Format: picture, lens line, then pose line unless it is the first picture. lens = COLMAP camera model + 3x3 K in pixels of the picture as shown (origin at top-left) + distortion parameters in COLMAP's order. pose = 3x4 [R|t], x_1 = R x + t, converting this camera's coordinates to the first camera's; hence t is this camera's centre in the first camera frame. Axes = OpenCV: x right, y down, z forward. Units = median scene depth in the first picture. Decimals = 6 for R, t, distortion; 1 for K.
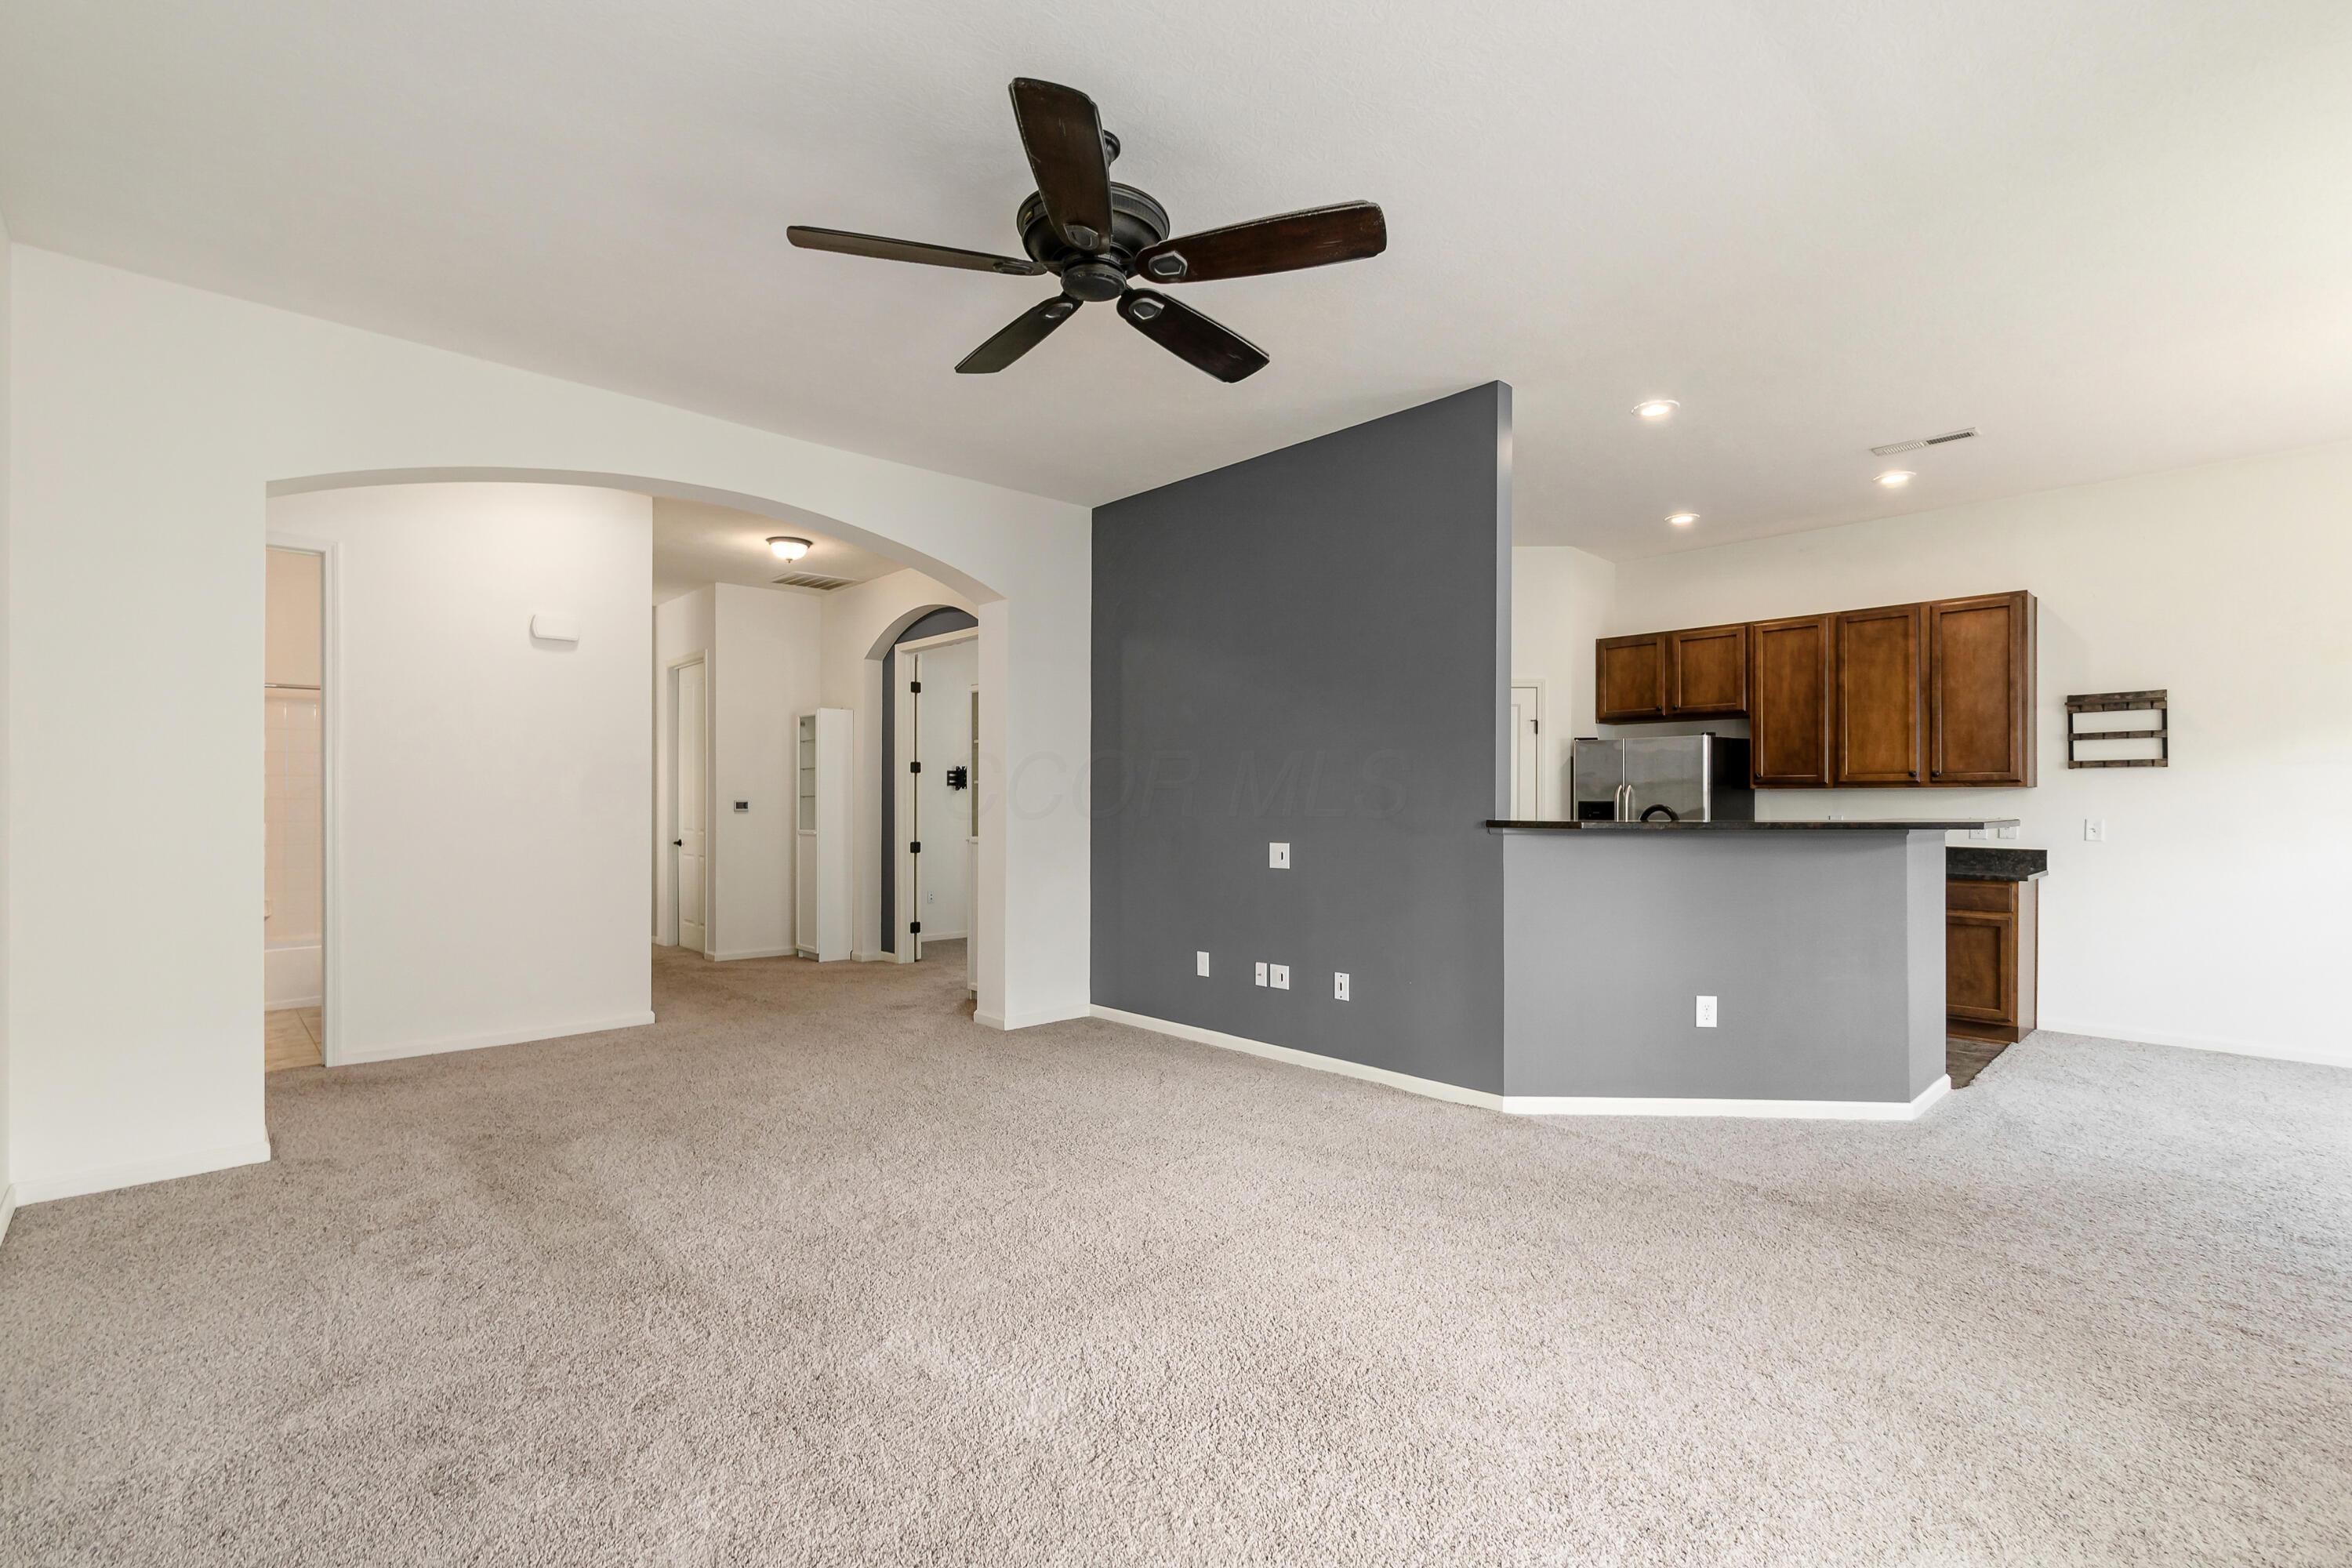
lens RADIAL K [[1049.4, 0, 1168.2], [0, 1049.4, 808.0], [0, 0, 1]] dist [-0.010774, 0.000354]
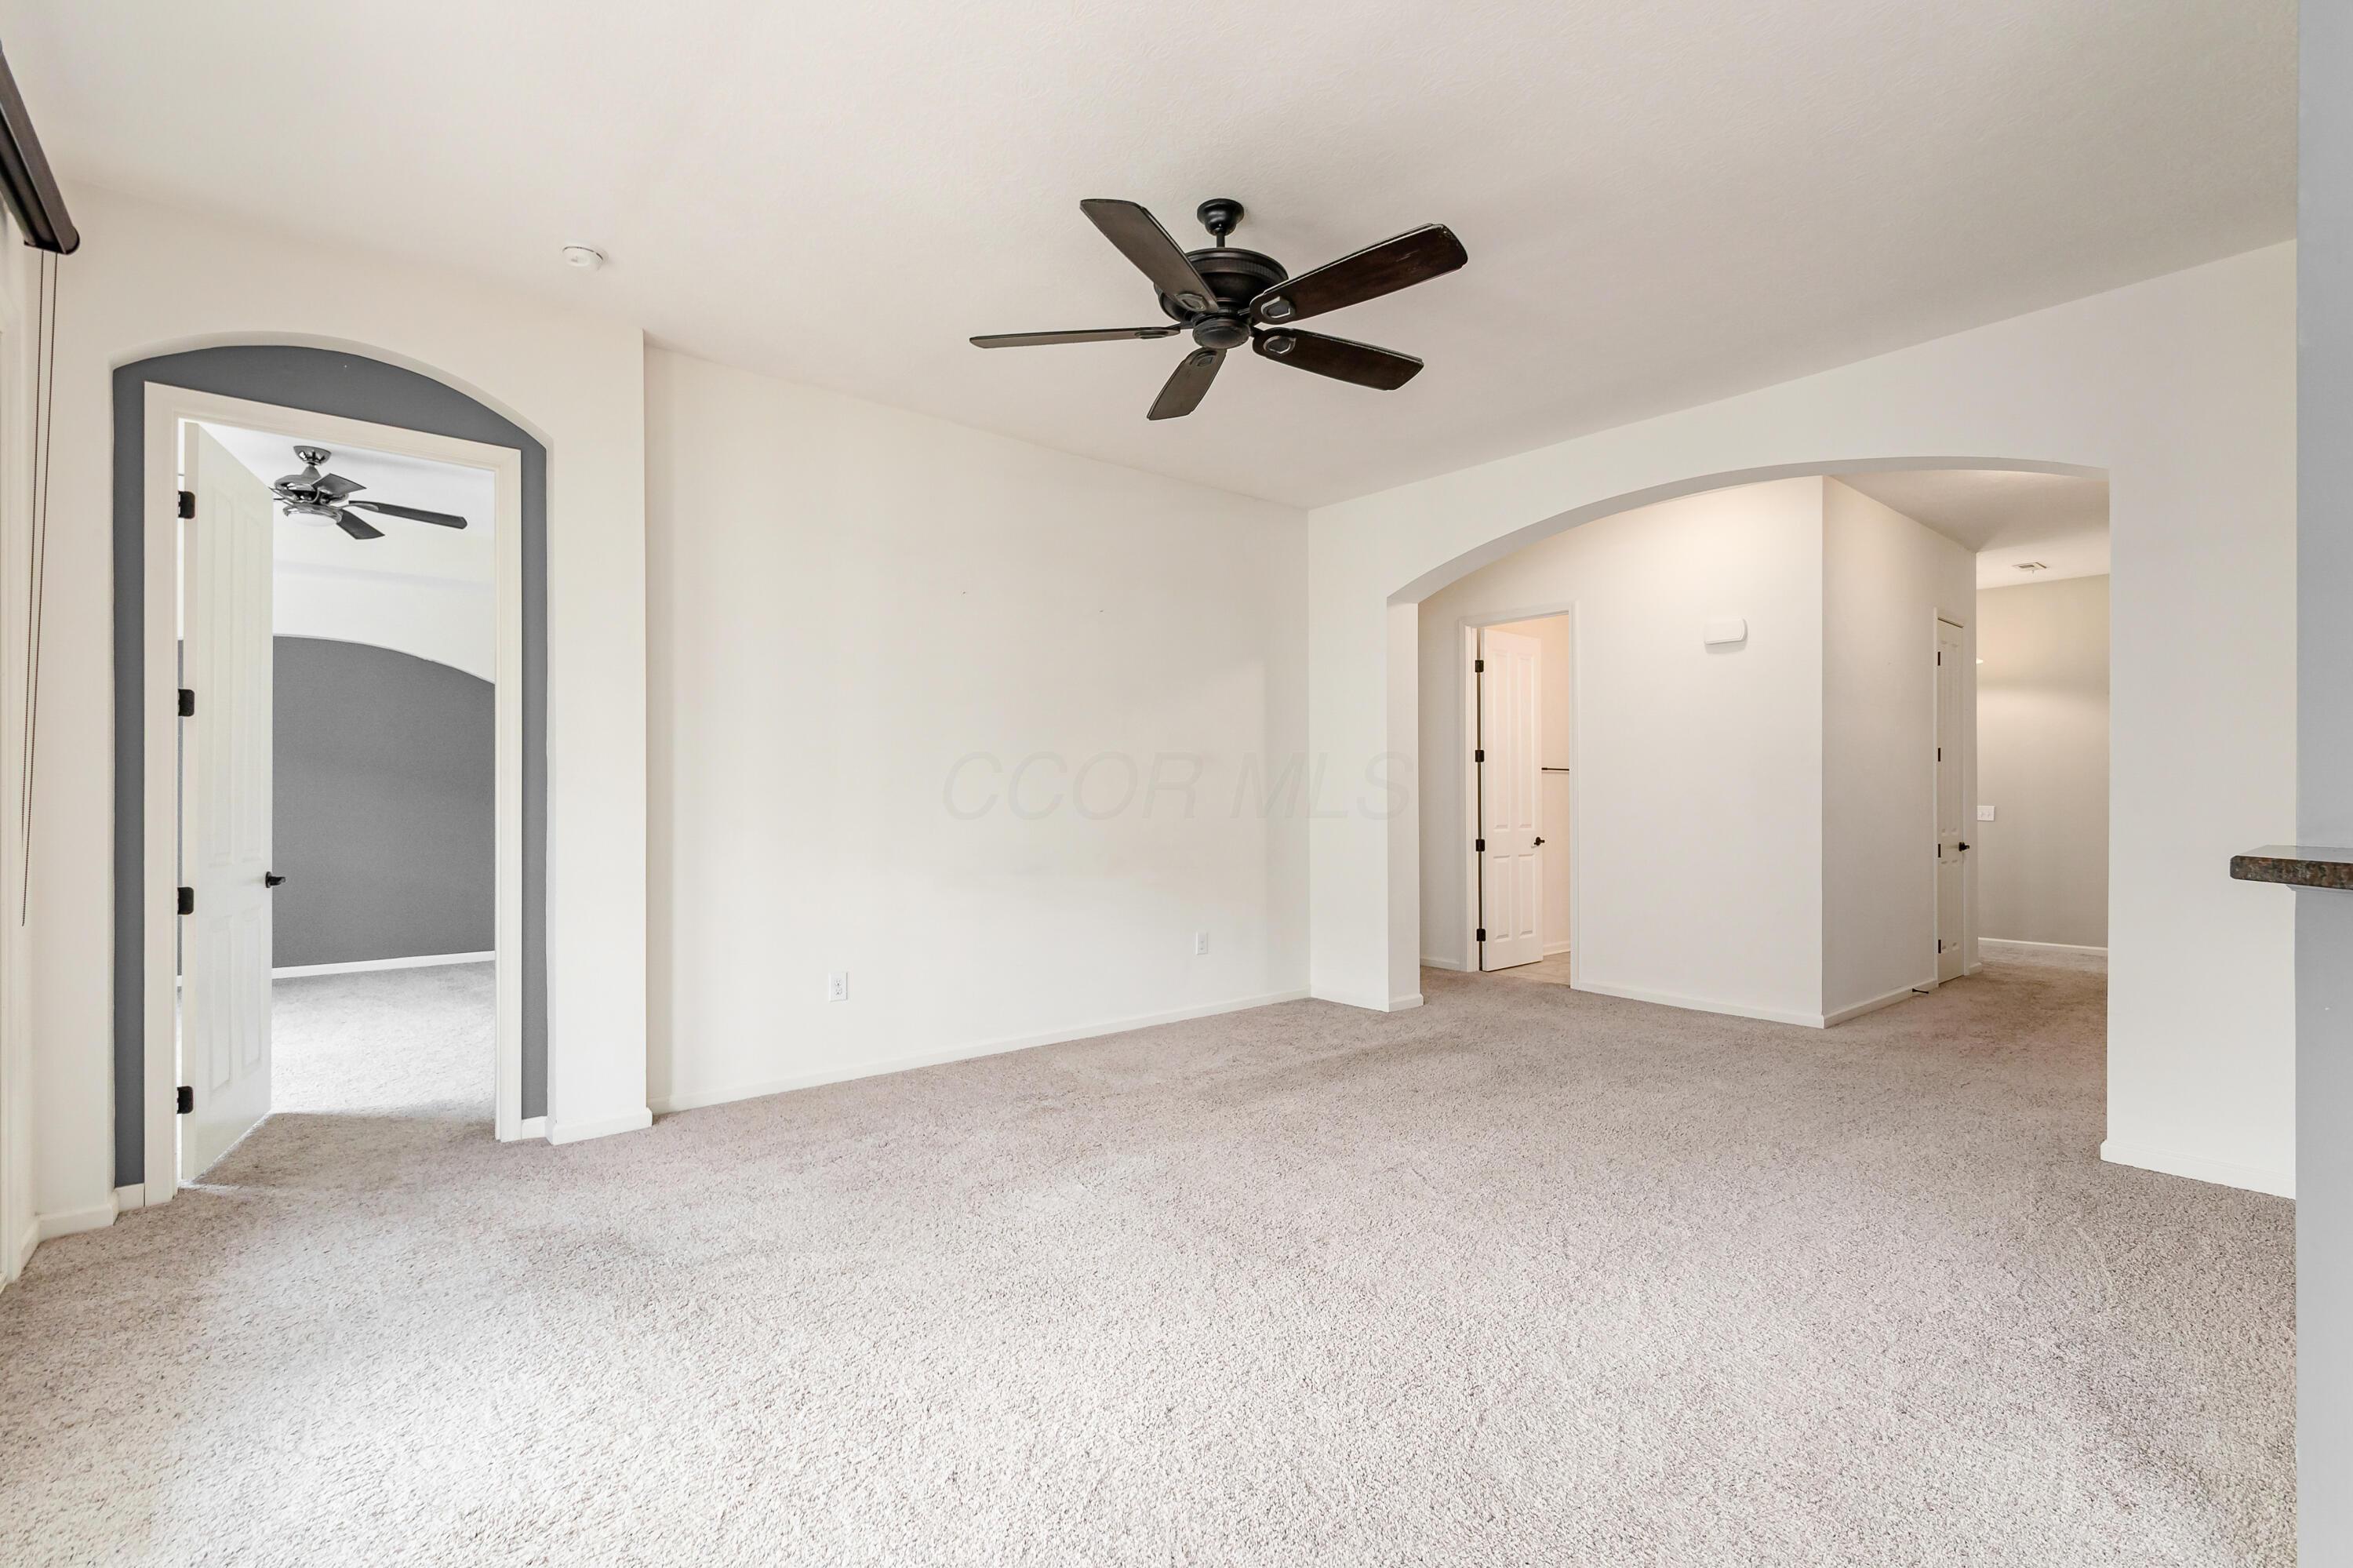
lens RADIAL K [[1049.9, 0, 1168.1], [0, 1049.9, 798.3], [0, 0, 1]] dist [-0.010774, 0.000354]
pose [[-0.059397, -0.010917, -0.998175, 0.594304], [0.009762, 0.999886, -0.011517, 0.008267], [0.998187, -0.010428, -0.059283, 0.553270]]
